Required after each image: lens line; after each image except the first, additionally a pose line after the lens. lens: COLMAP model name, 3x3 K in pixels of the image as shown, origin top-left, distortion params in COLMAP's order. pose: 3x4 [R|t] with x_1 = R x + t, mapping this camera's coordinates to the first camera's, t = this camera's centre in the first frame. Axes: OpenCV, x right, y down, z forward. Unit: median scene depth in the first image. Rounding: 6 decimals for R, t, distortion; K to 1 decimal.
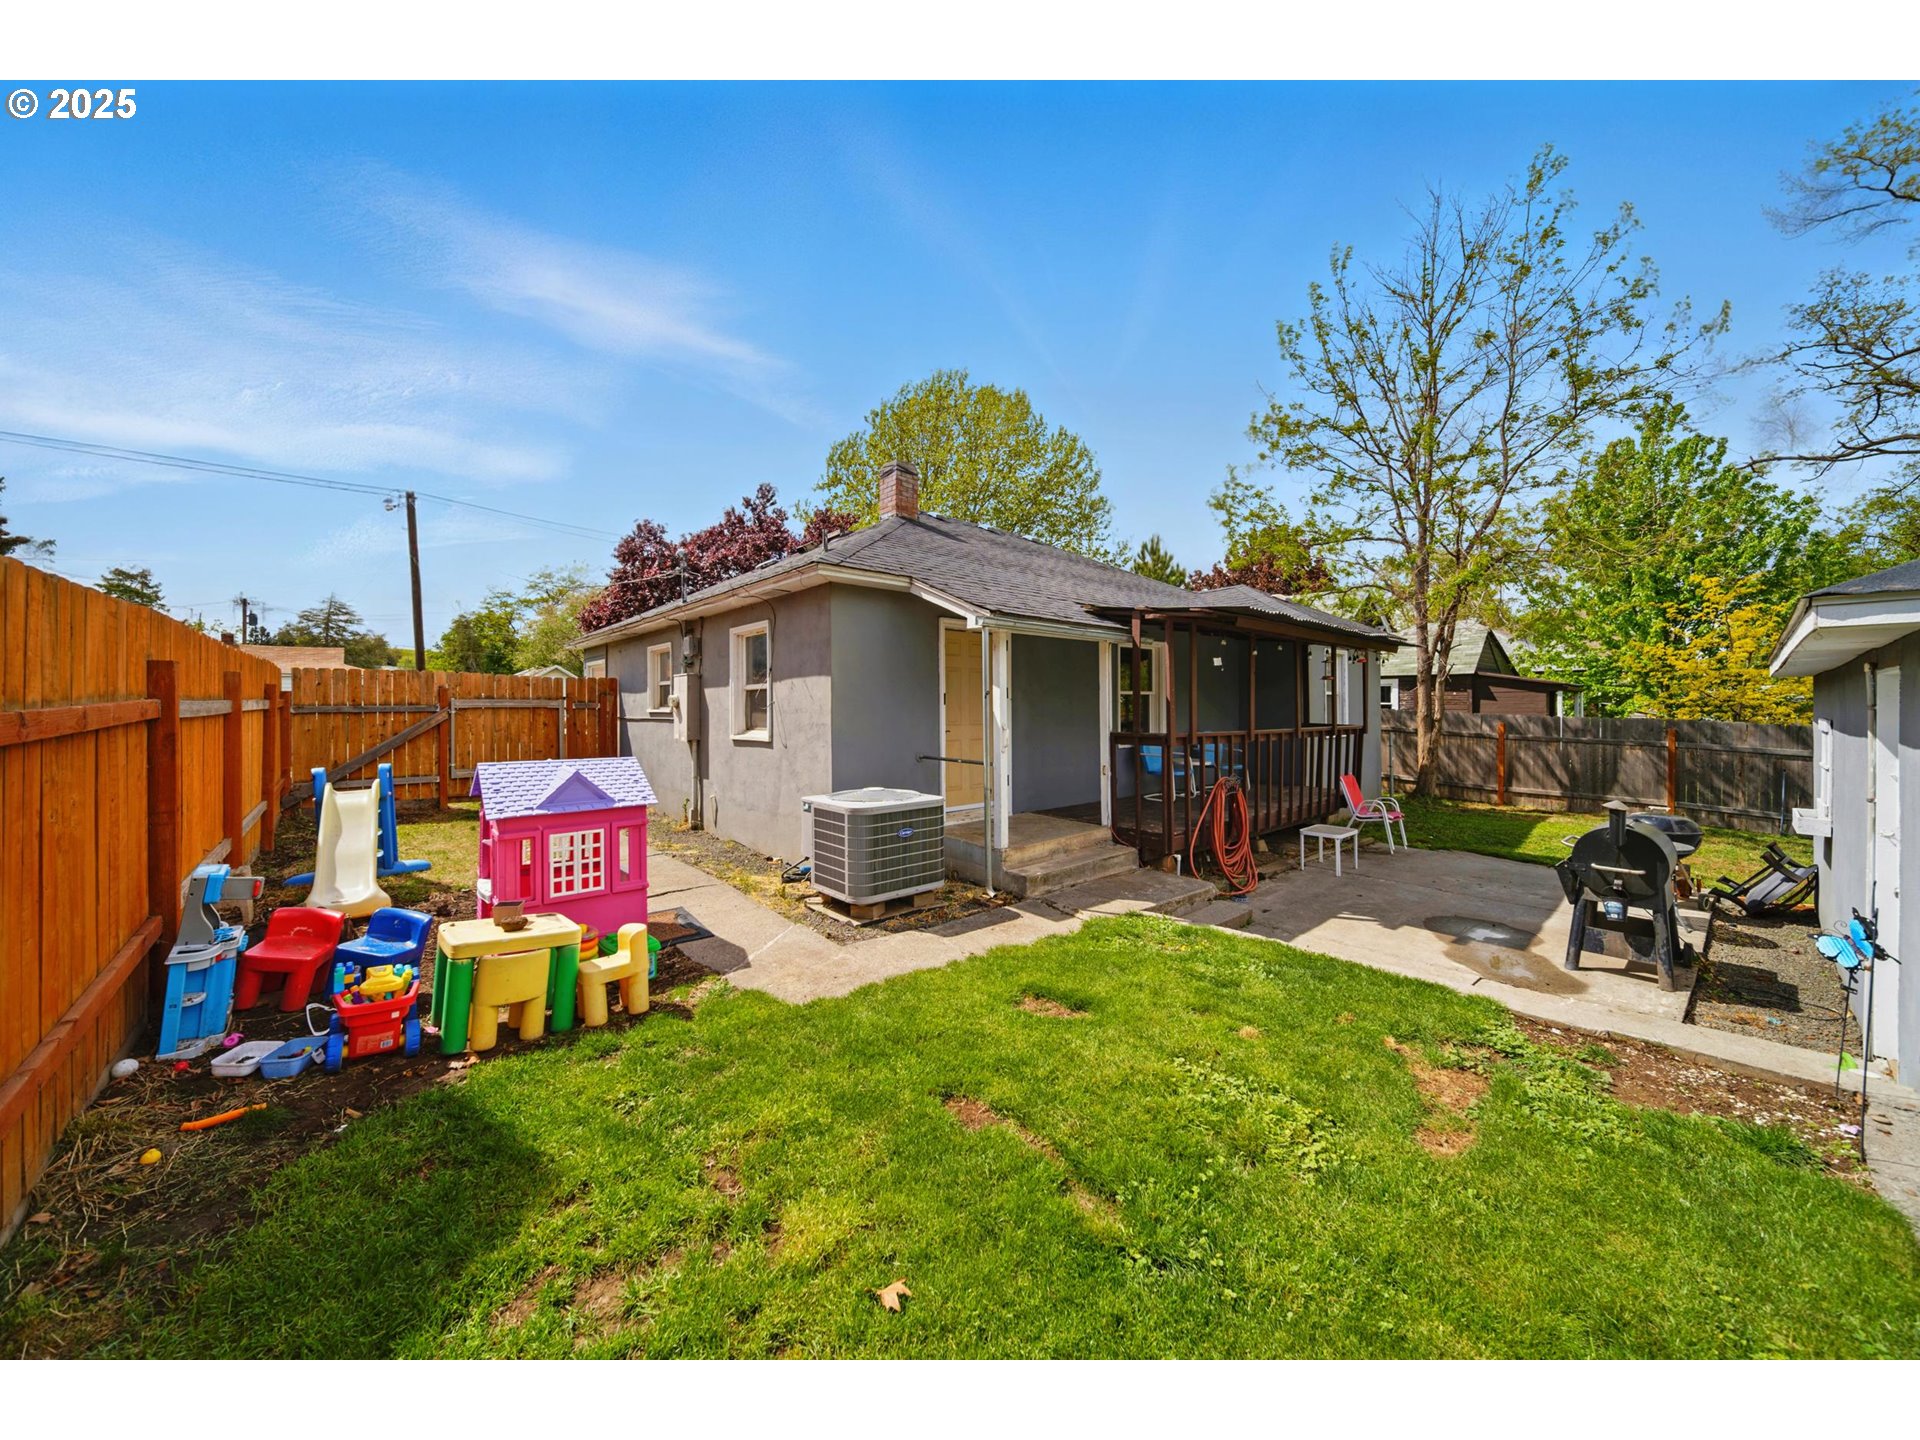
lens RADIAL K [[681.9, 0, 961.9], [0, 681.9, 700.5], [0, 0, 1]] dist [-0.002139, -0.000215]
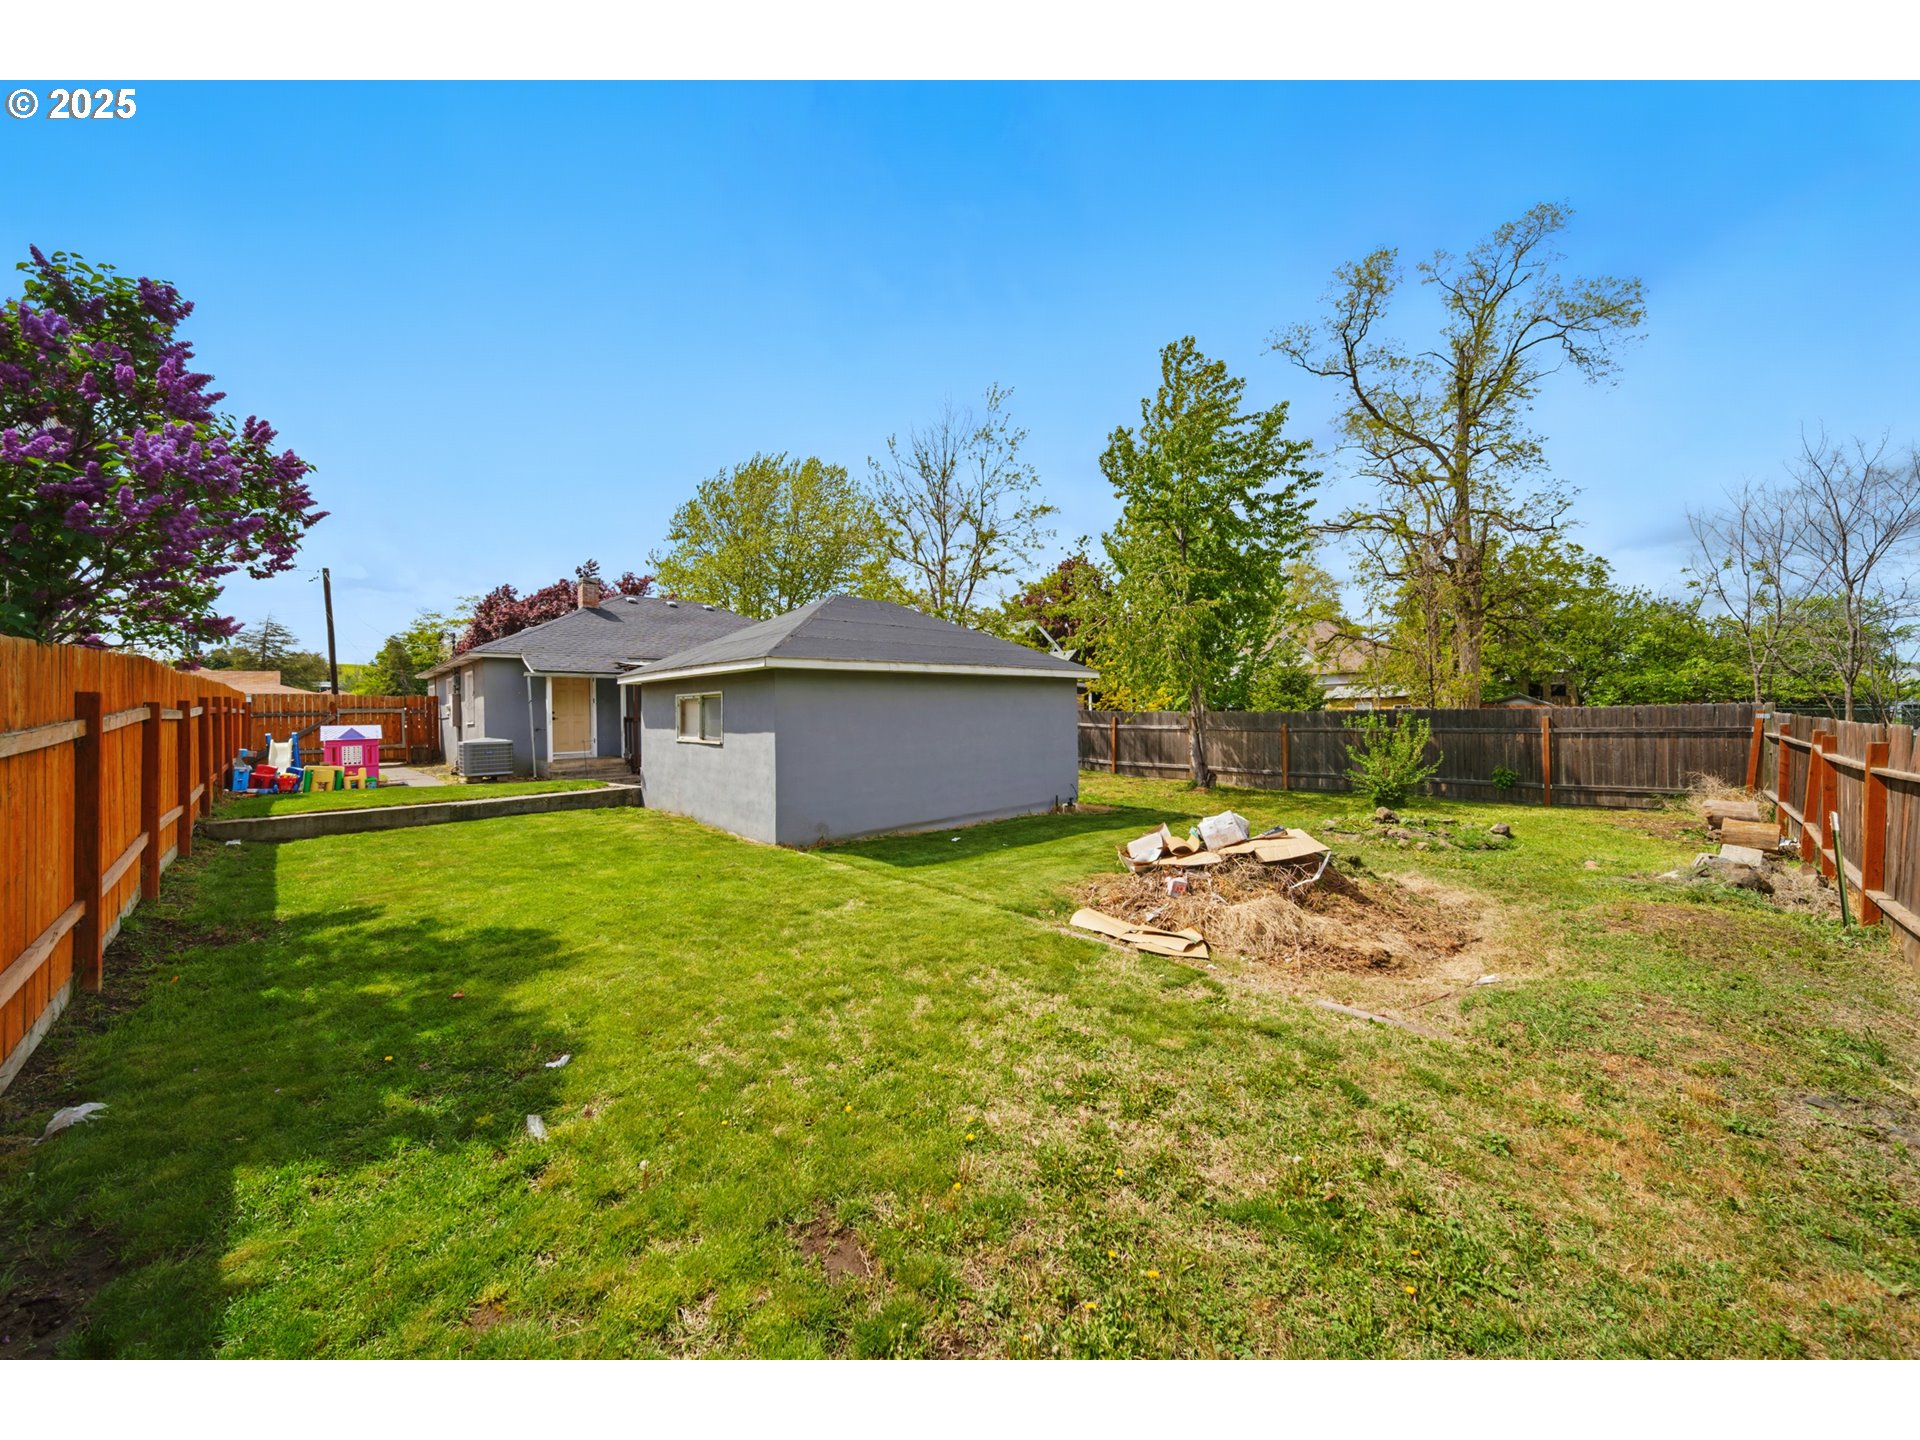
lens RADIAL K [[681.9, 0, 961.9], [0, 681.9, 700.5], [0, 0, 1]] dist [-0.002139, -0.000215]
pose [[0.998690, -0.017226, 0.048191, 0.224634], [0.017602, 0.999818, -0.007405, 0.004767], [-0.048055, 0.008243, 0.998811, -0.245253]]
